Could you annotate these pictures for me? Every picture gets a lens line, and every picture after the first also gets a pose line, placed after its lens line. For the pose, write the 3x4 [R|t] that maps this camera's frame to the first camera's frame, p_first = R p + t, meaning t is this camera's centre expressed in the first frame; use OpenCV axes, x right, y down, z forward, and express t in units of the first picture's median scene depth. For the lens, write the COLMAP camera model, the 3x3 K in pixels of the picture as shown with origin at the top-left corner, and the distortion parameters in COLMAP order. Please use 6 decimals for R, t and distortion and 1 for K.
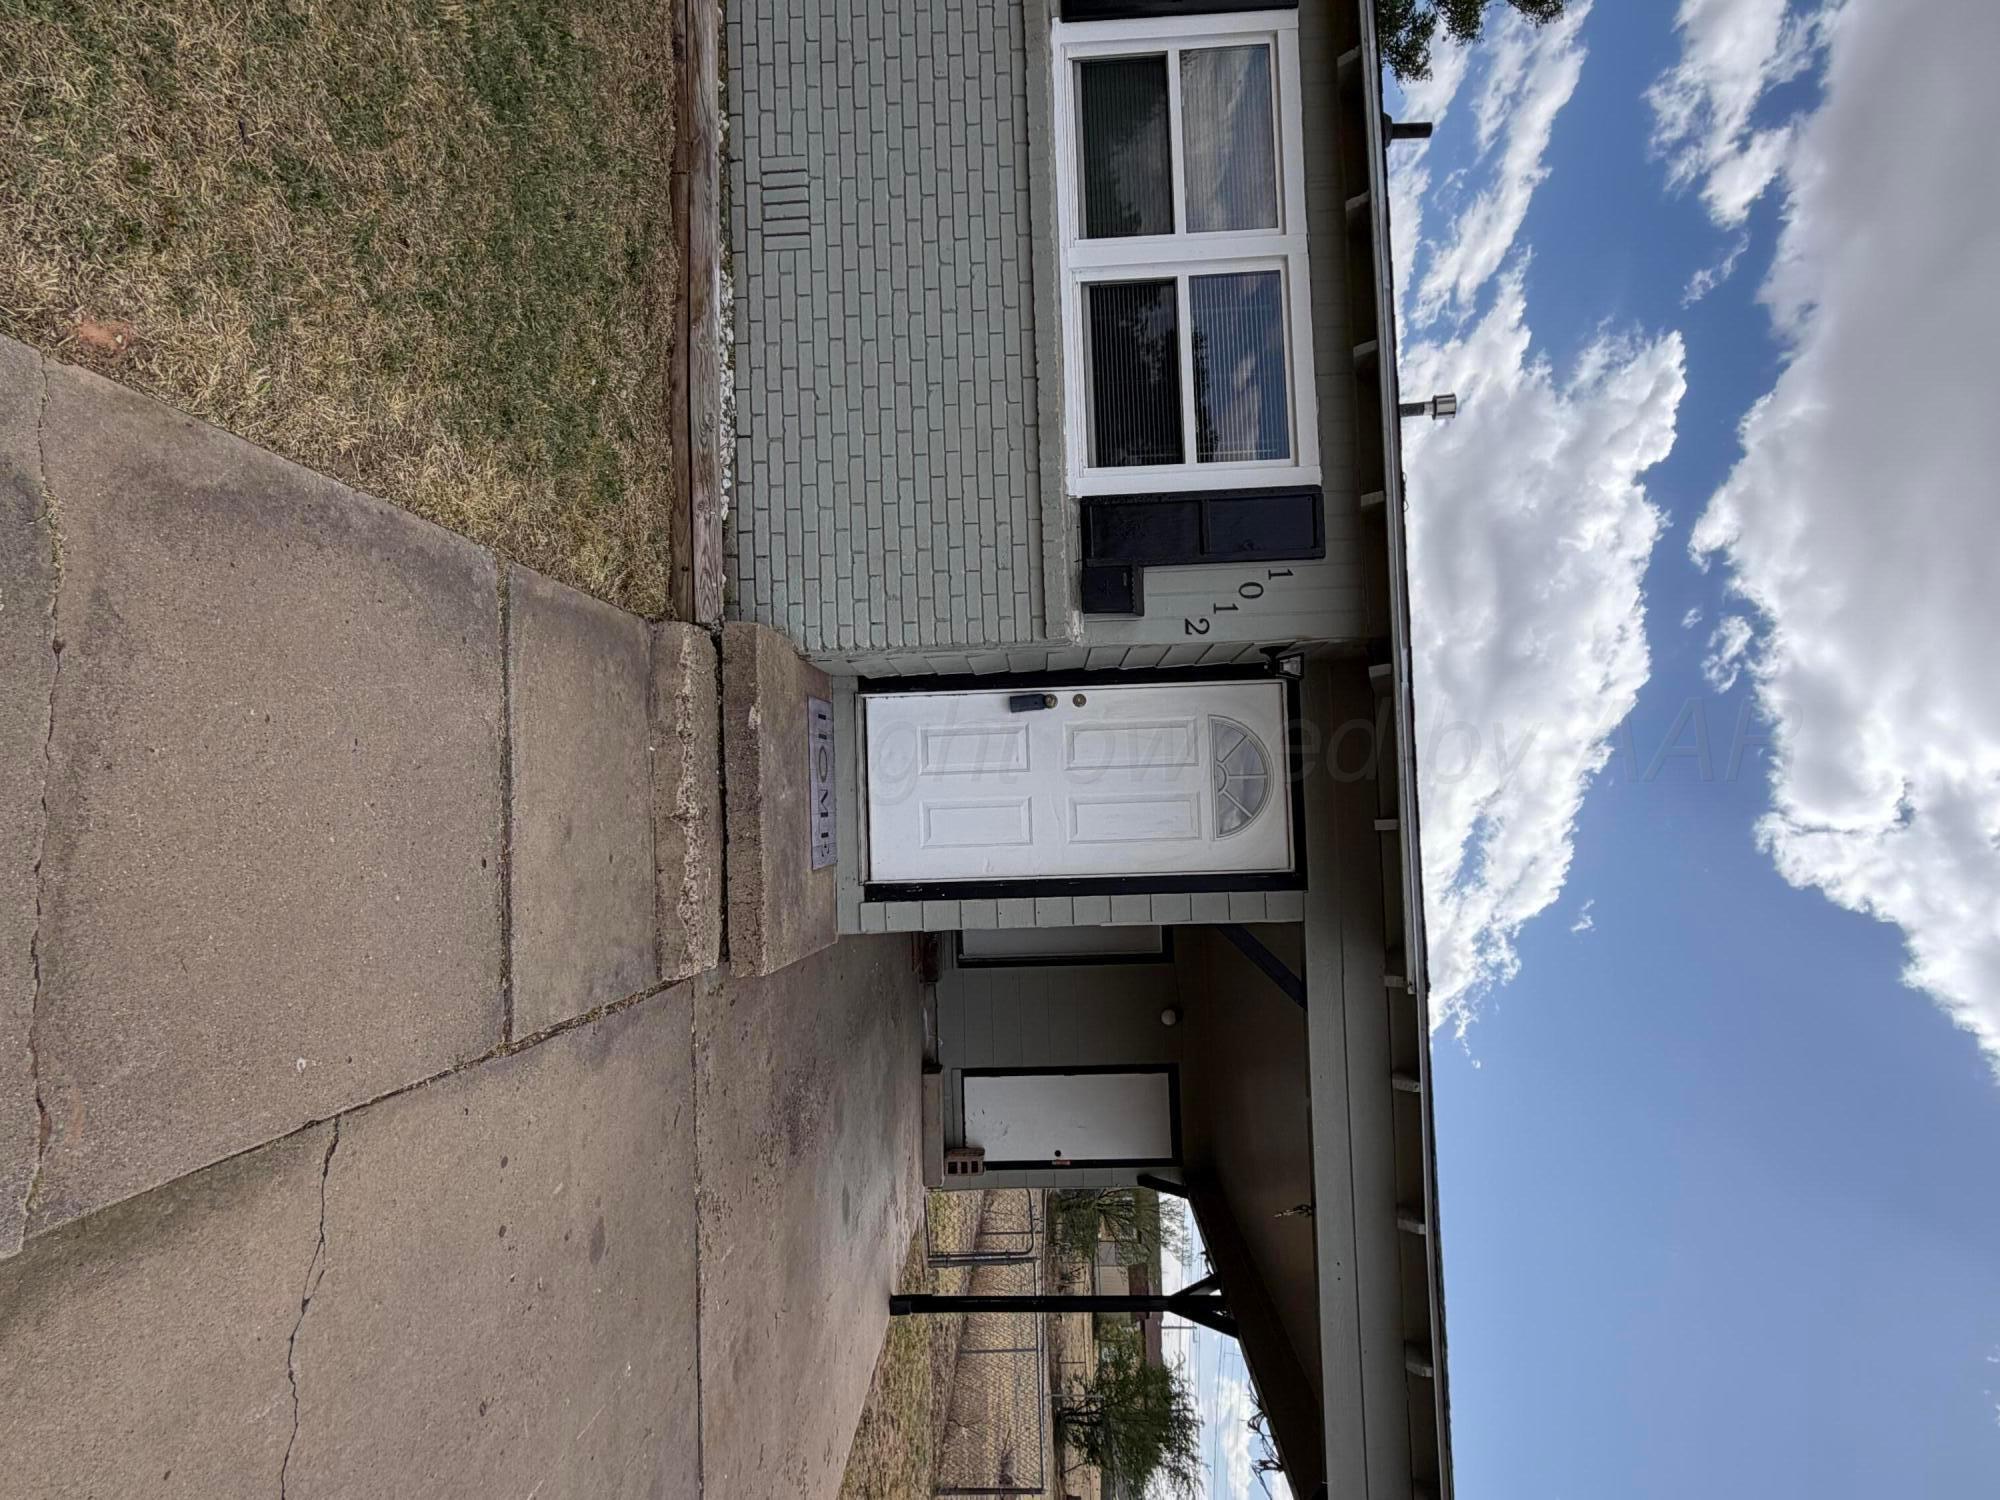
lens RADIAL K [[1202.6, 0, 996.6], [0, 1202.6, 744.5], [0, 0, 1]] dist [0.001476, -0.000118]
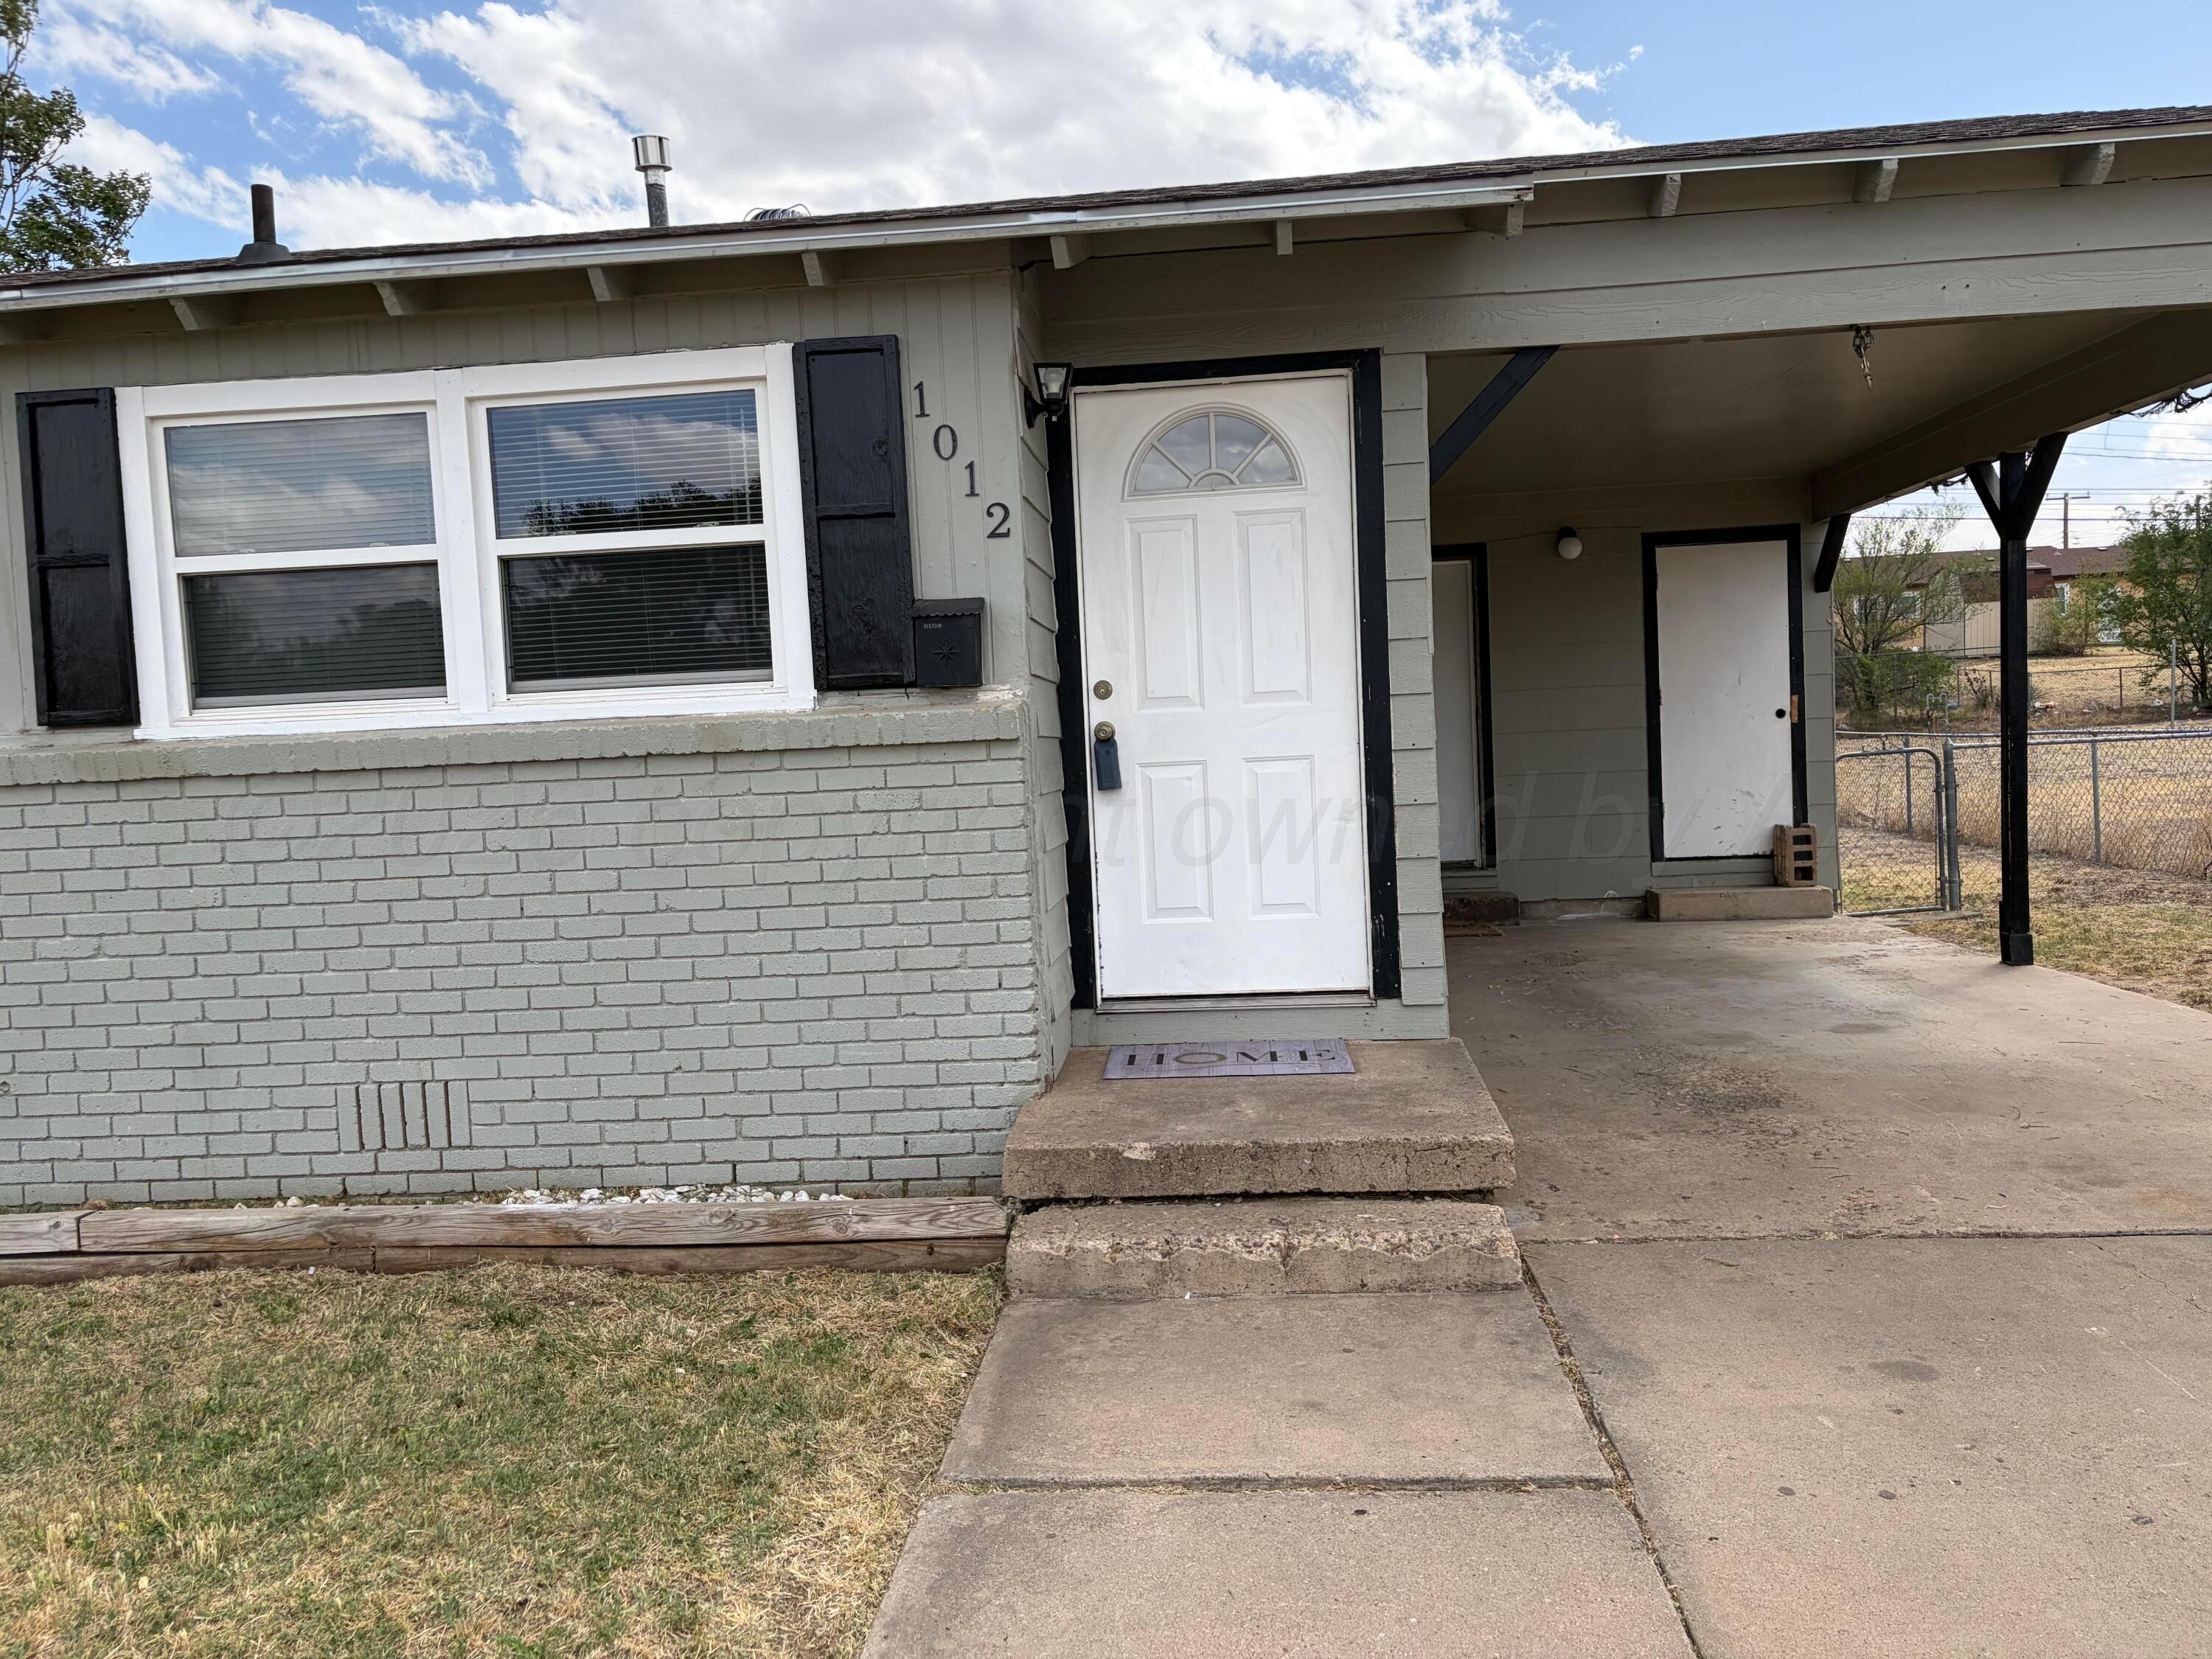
lens RADIAL K [[1655.7, 0, 1116.7], [0, 1655.7, 820.3], [0, 0, 1]] dist [0.041806, -0.042403]
pose [[-0.010588, -0.999861, -0.012876, 0.005107], [0.998961, -0.010006, -0.044471, 0.010911], [0.044336, -0.013333, 0.998928, 0.046212]]
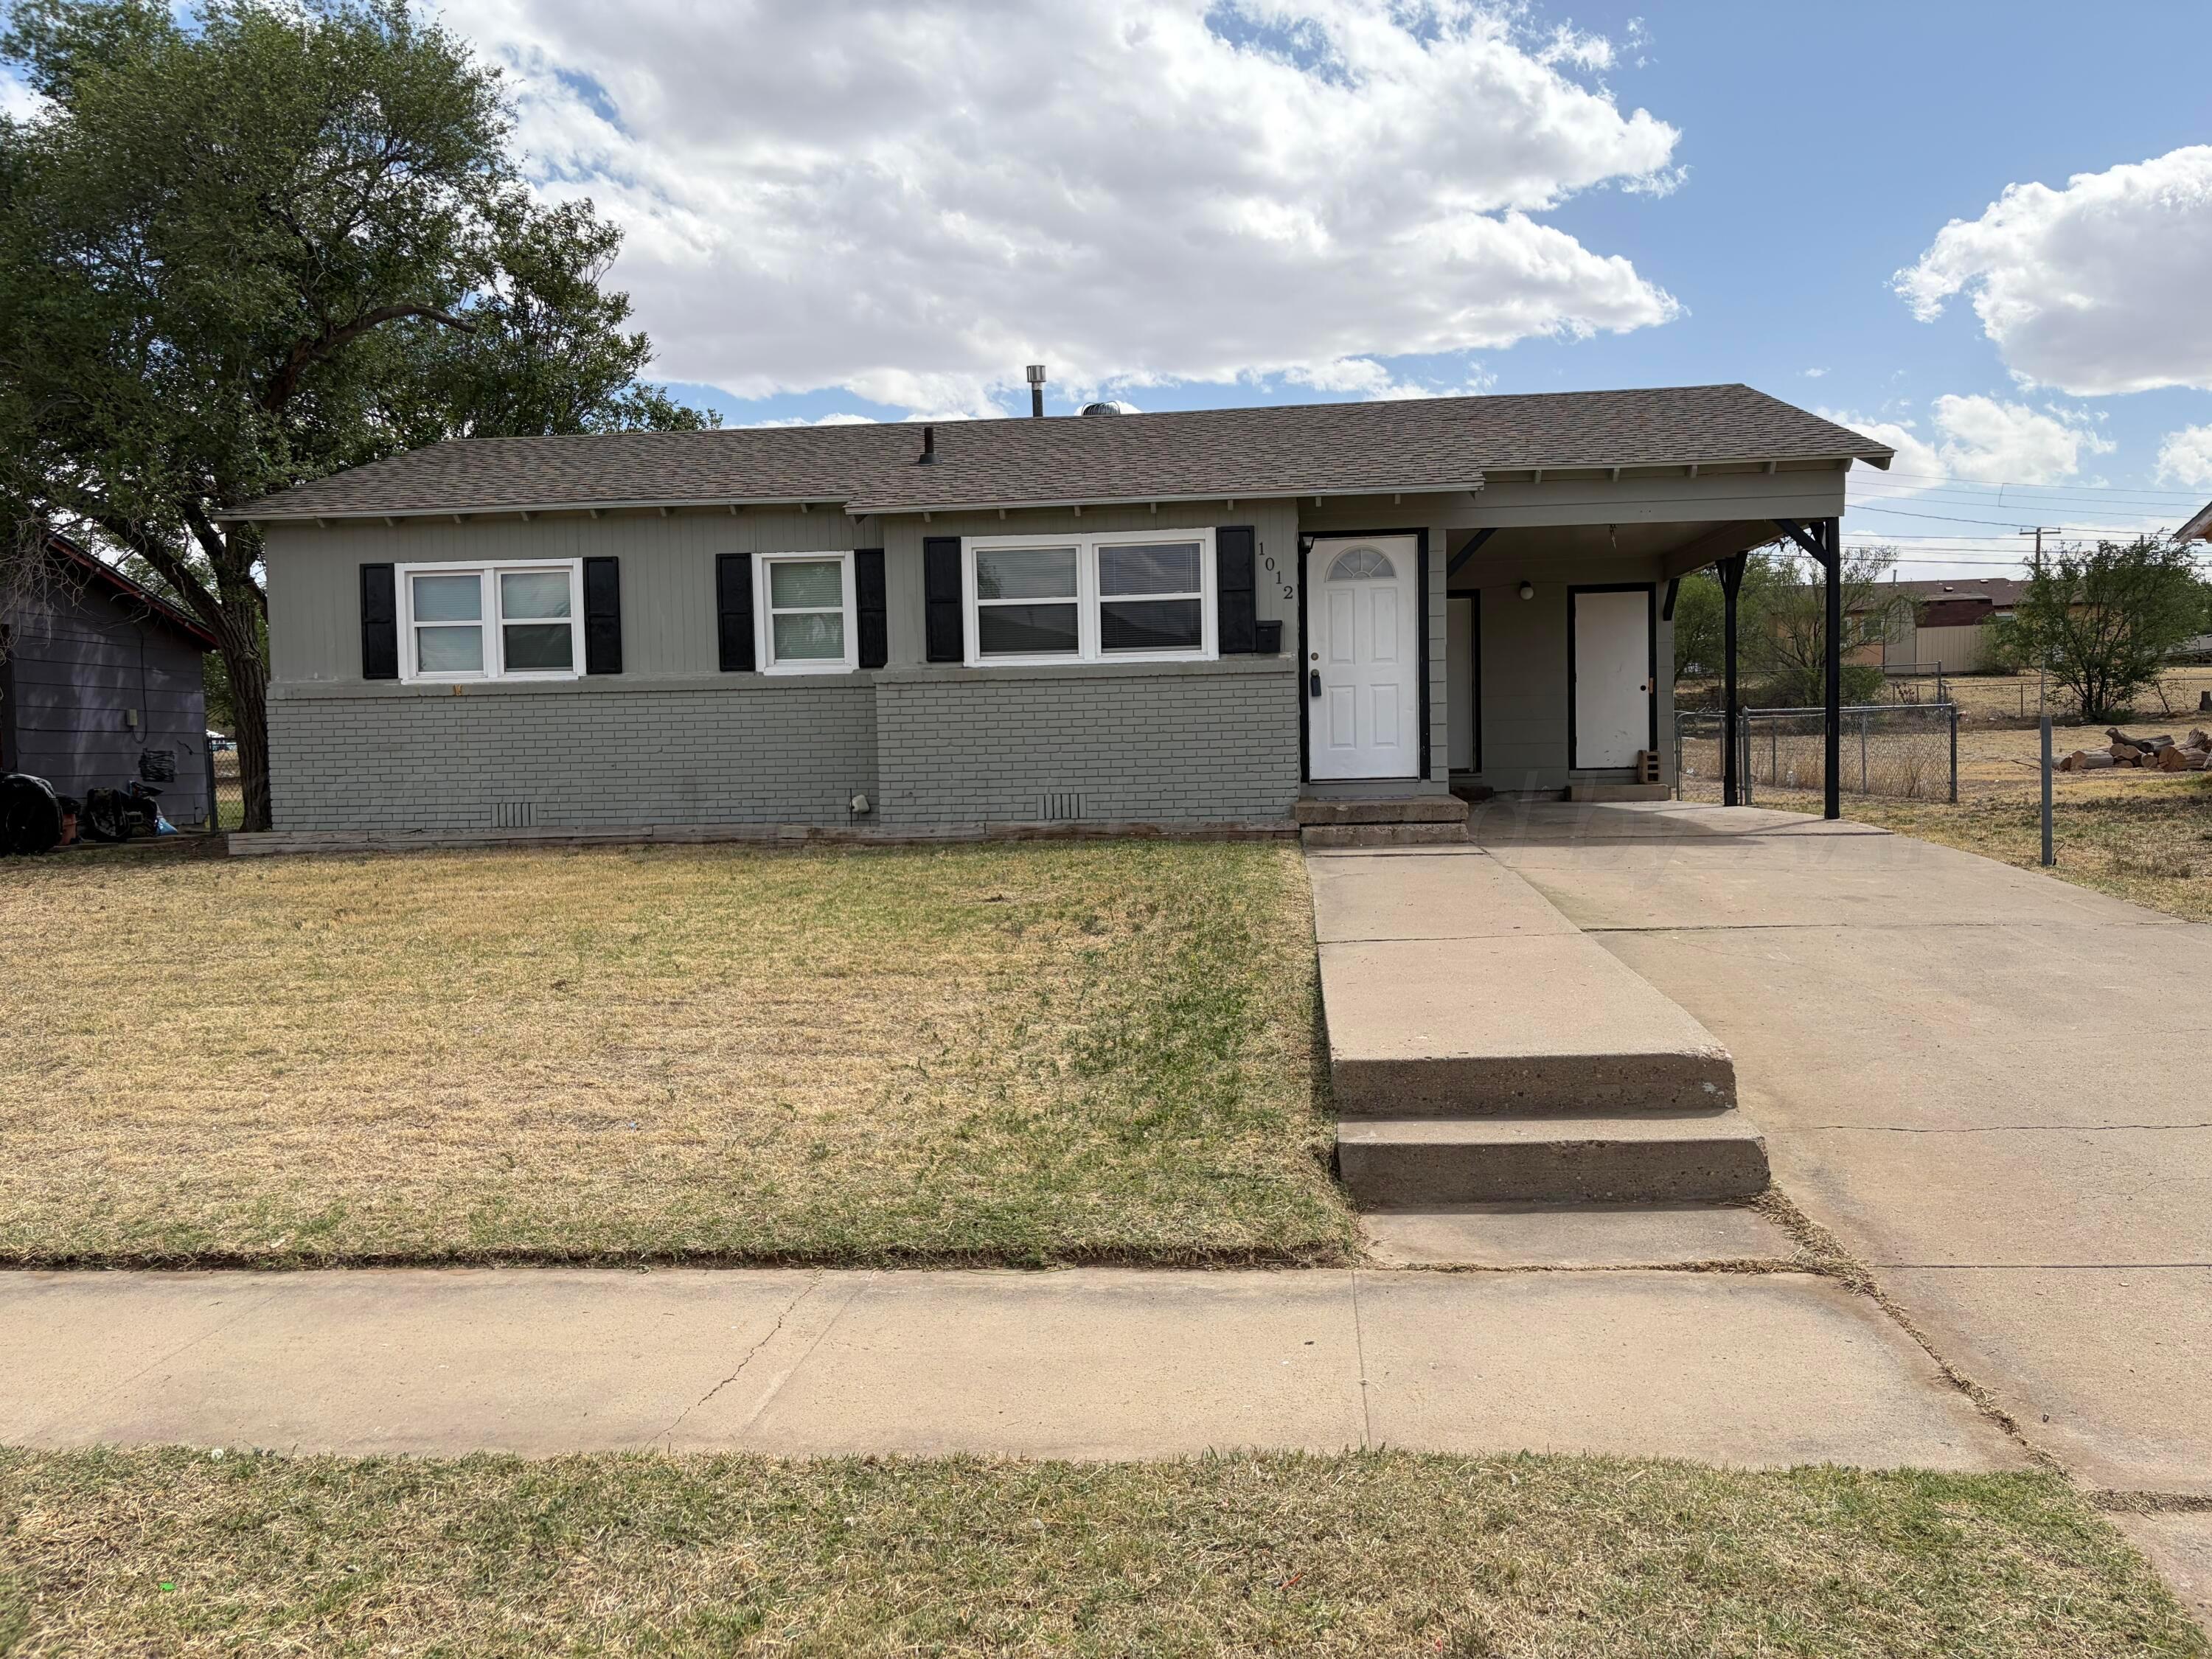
lens RADIAL K [[1655.7, 0, 1087.8], [0, 1655.7, 833.1], [0, 0, 1]] dist [0.041806, -0.042403]
pose [[0.012756, -0.999782, -0.016528, -0.169153], [0.997596, 0.013851, -0.067907, -0.222553], [0.068121, -0.015622, 0.997555, -1.590250]]
